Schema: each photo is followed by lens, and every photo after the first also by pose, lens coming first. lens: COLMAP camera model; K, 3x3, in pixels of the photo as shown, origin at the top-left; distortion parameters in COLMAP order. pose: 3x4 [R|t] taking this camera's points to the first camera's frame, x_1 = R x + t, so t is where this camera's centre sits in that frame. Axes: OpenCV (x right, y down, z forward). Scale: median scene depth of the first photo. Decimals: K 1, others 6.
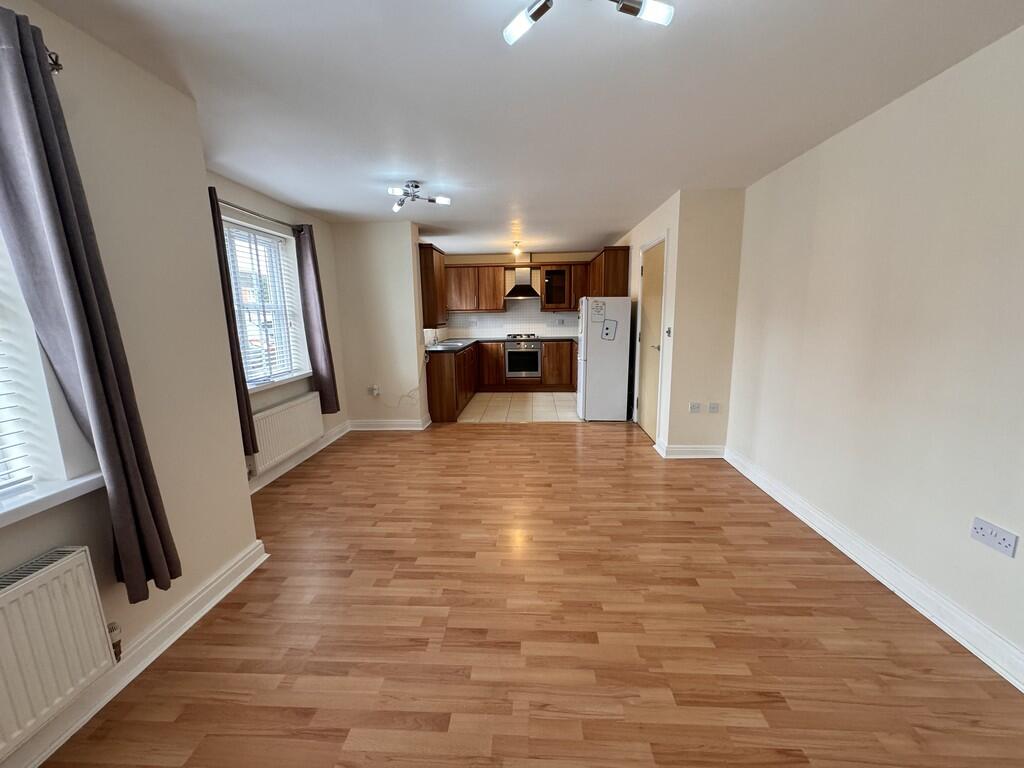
lens RADIAL K [[407.9, 0, 516.6], [0, 407.9, 387.3], [0, 0, 1]] dist [-0.000183, 0.000024]
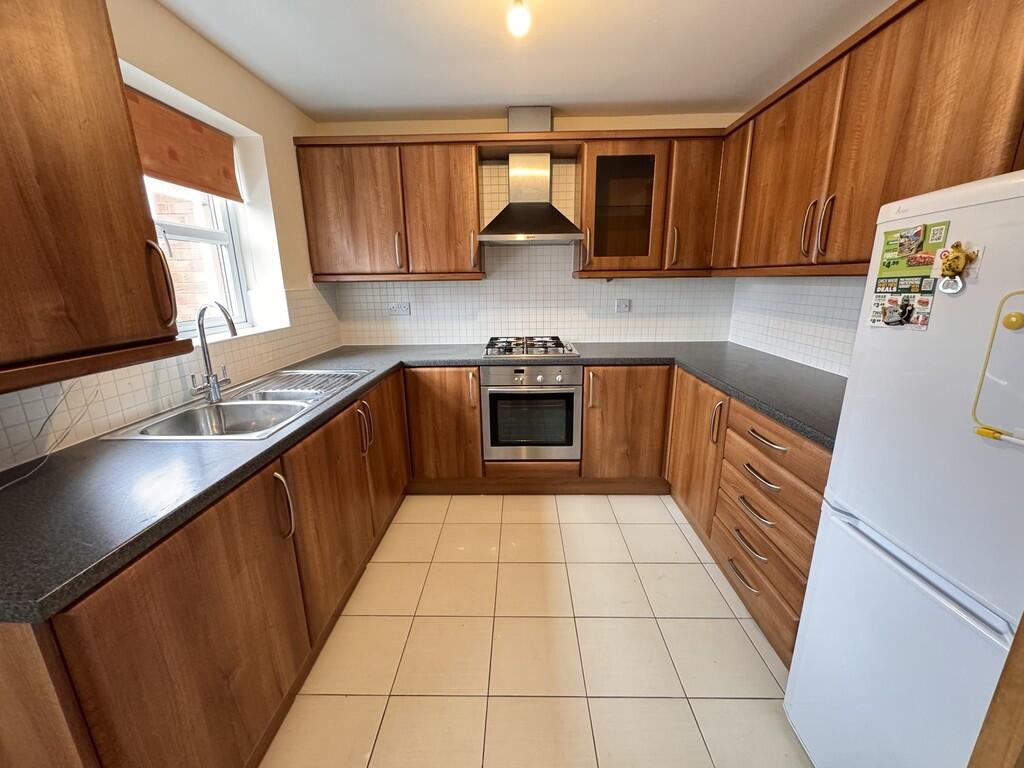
lens RADIAL K [[407.9, 0, 507.2], [0, 407.9, 384.7], [0, 0, 1]] dist [-0.000183, 0.000024]
pose [[0.999800, -0.003538, 0.019679, -0.012416], [0.002102, 0.997366, 0.072503, -0.118549], [-0.019884, -0.072447, 0.997174, 0.637129]]
